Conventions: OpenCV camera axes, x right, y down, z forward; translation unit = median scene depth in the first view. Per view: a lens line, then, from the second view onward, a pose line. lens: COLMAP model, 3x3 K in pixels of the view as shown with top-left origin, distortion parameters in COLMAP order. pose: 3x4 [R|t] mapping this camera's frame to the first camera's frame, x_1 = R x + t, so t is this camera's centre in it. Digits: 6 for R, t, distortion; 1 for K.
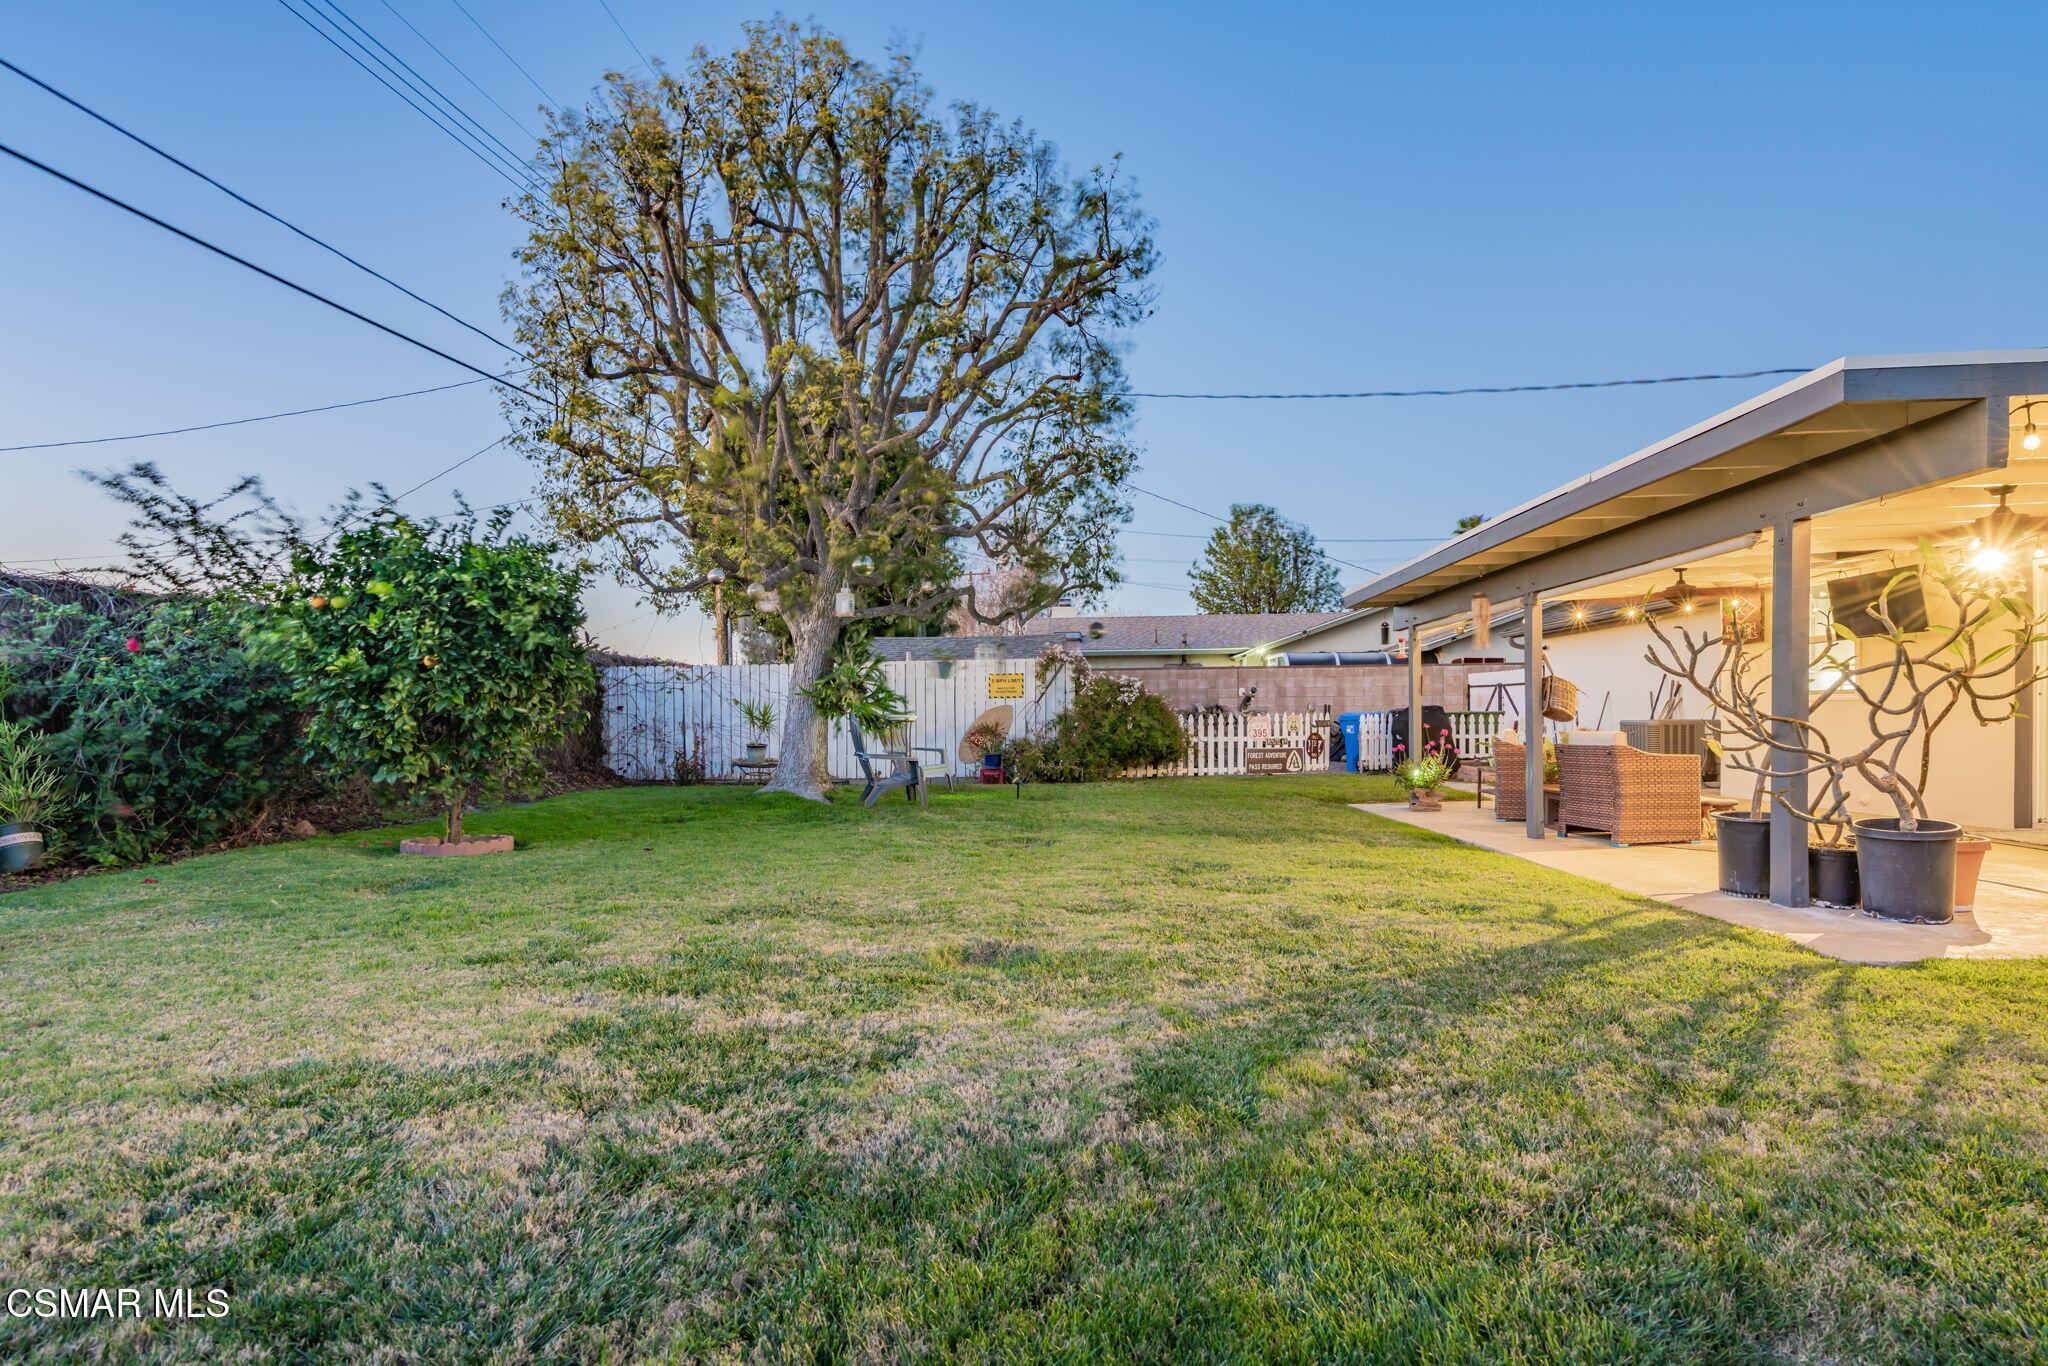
lens RADIAL K [[960.4, 0, 1029.6], [0, 960.4, 714.7], [0, 0, 1]] dist [0.000587, 0.000077]
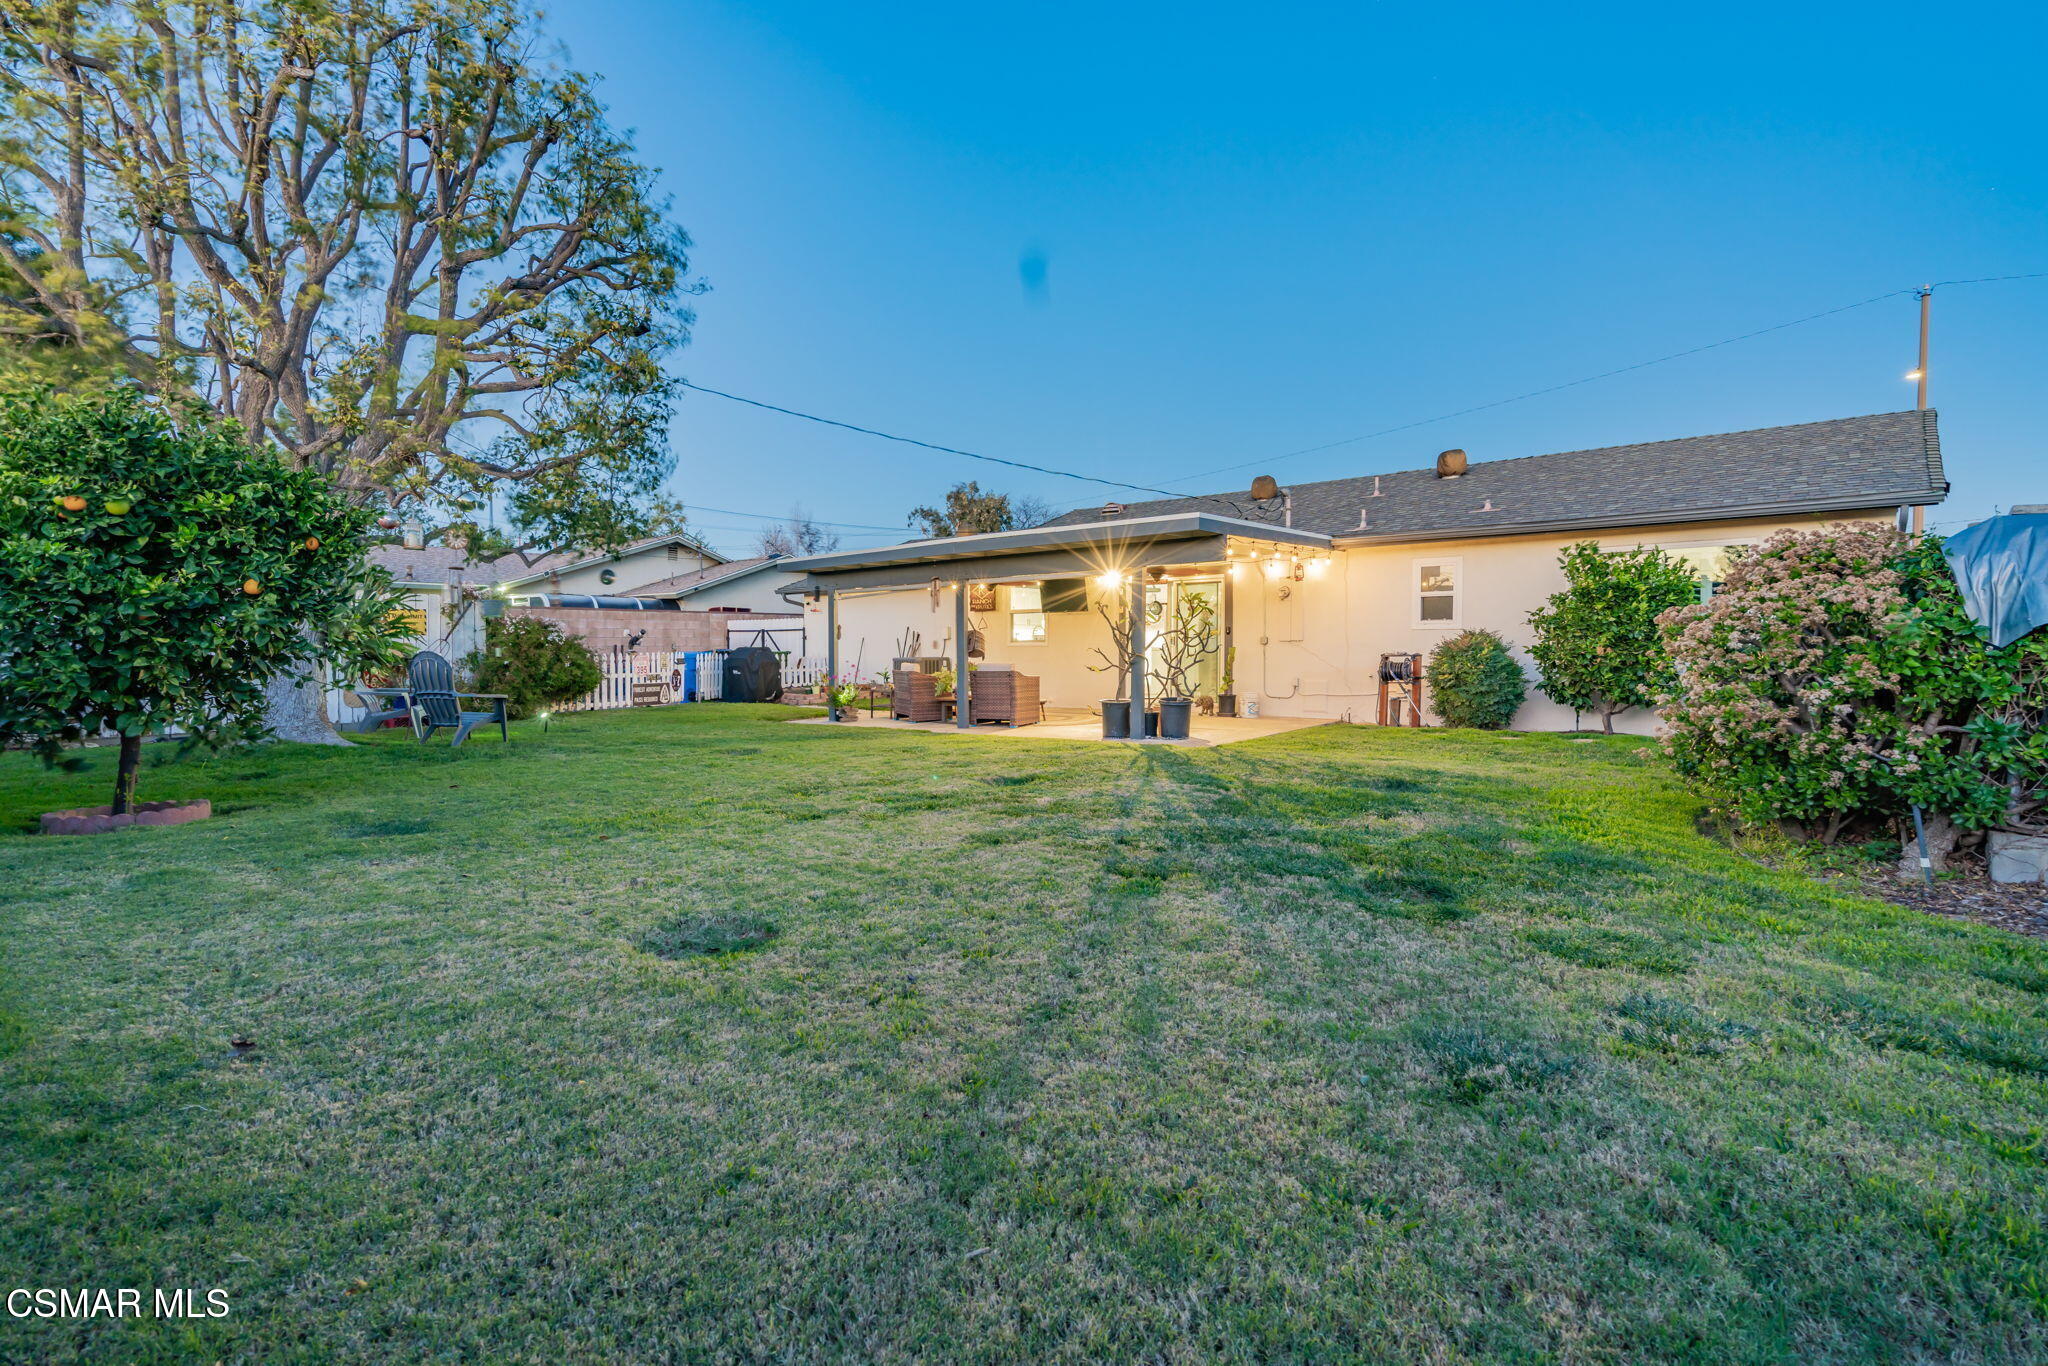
lens RADIAL K [[985.9, 0, 1024.0], [0, 985.9, 683.0], [0, 0, 1]] dist [0.000039, 0.000011]
pose [[0.577565, -0.022548, 0.816033, -0.786124], [-0.000824, 0.999602, 0.028204, 0.002397], [-0.816344, -0.016962, 0.577317, -0.066994]]
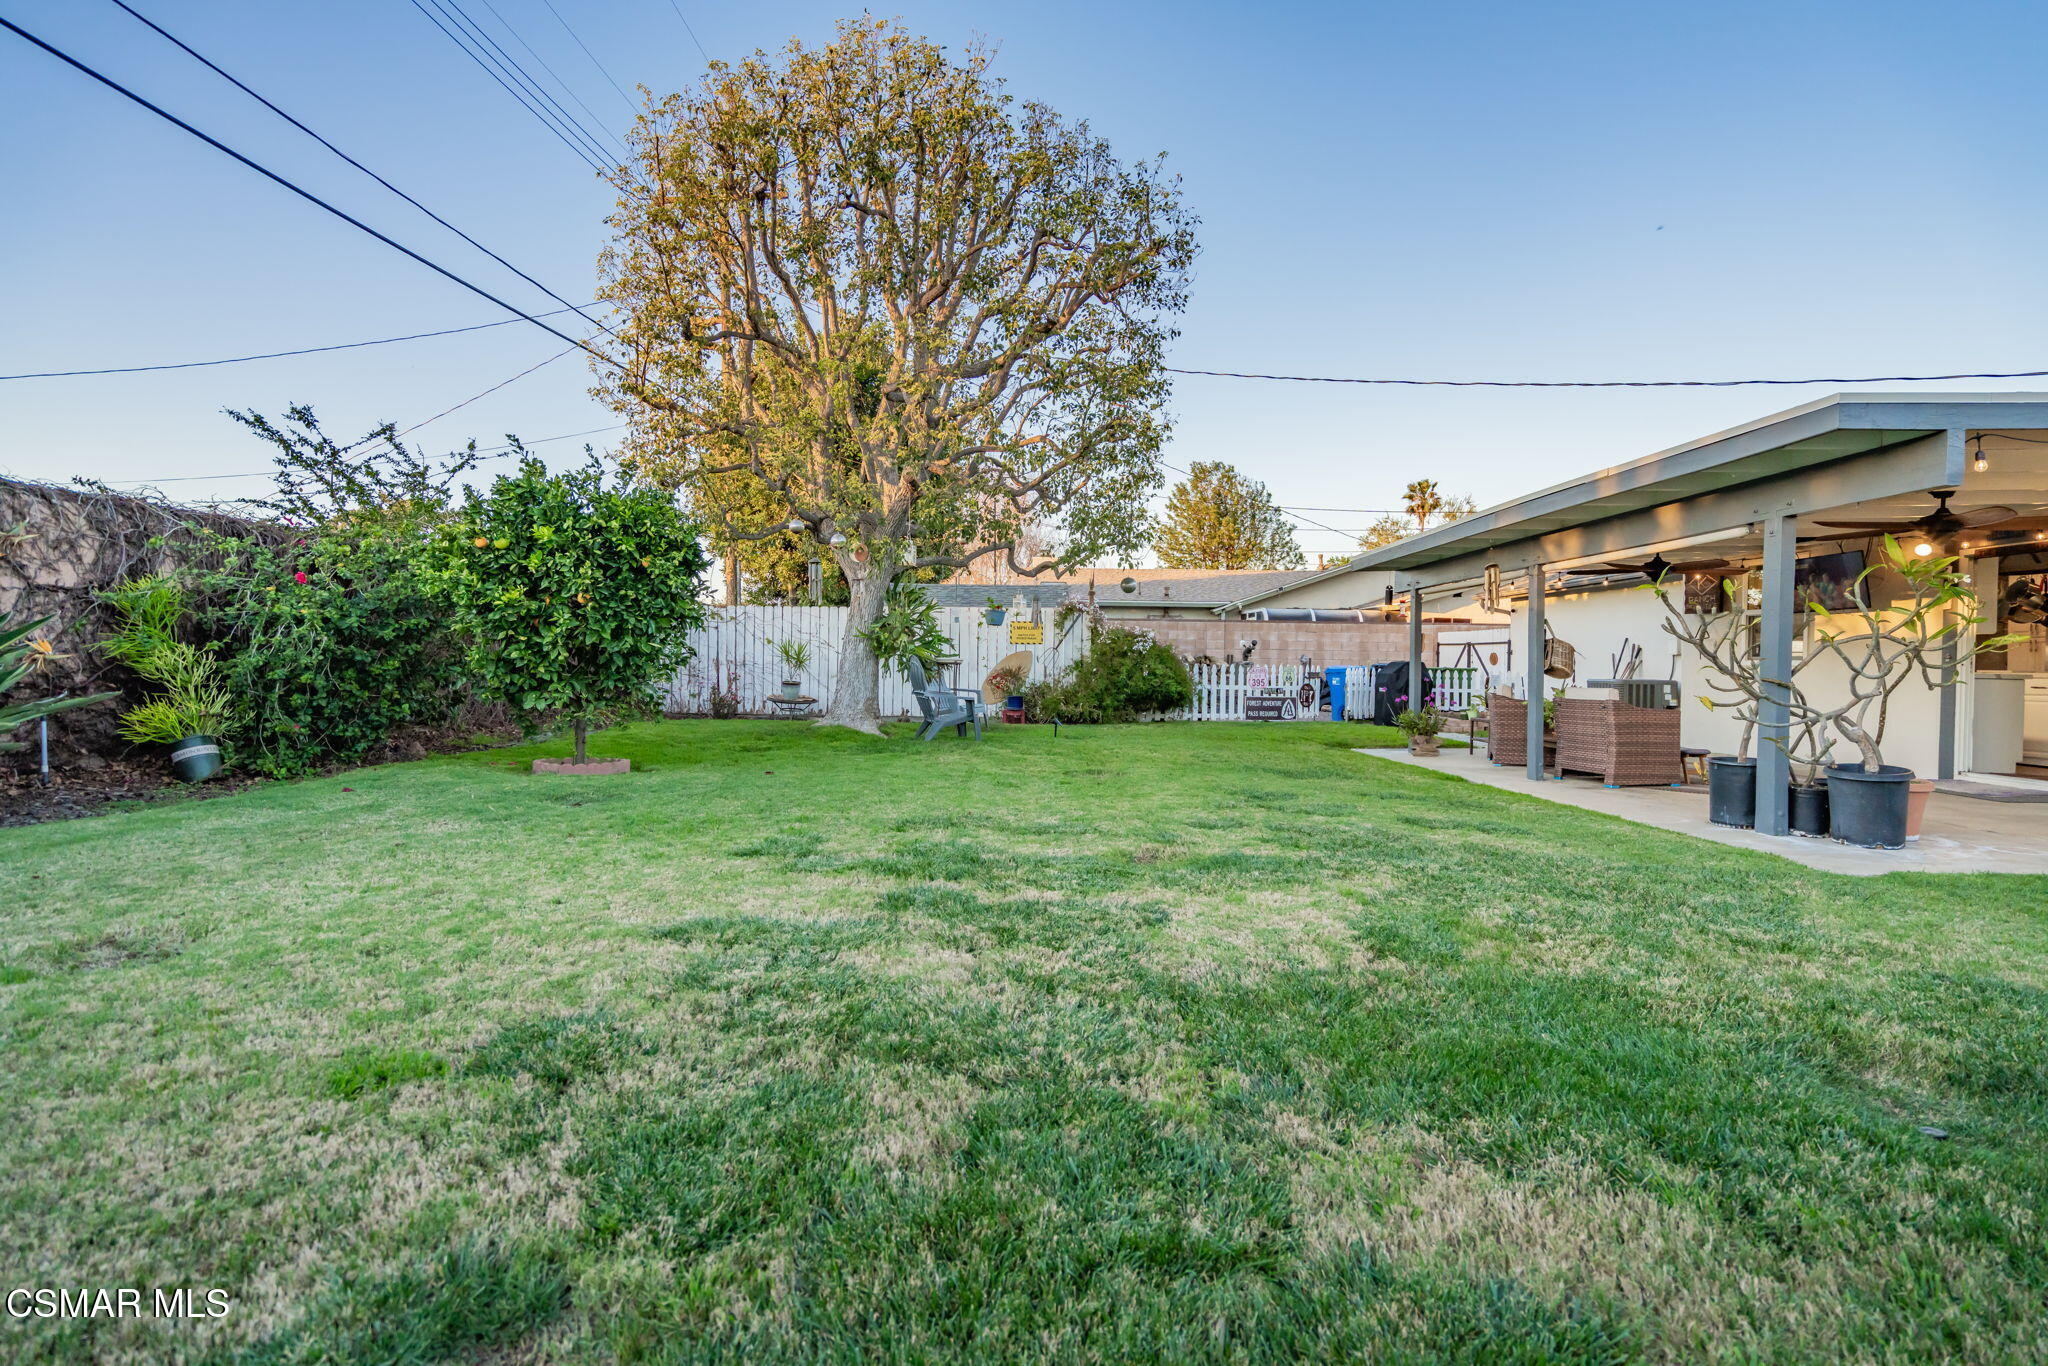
lens RADIAL K [[950.5, 0, 1019.4], [0, 950.5, 654.2], [0, 0, 1]] dist [0.002748, 0.000486]
pose [[0.998570, 0.025857, 0.046791, -0.140361], [-0.025552, 0.999648, -0.007101, 0.002614], [-0.046958, 0.005895, 0.998879, -0.101201]]
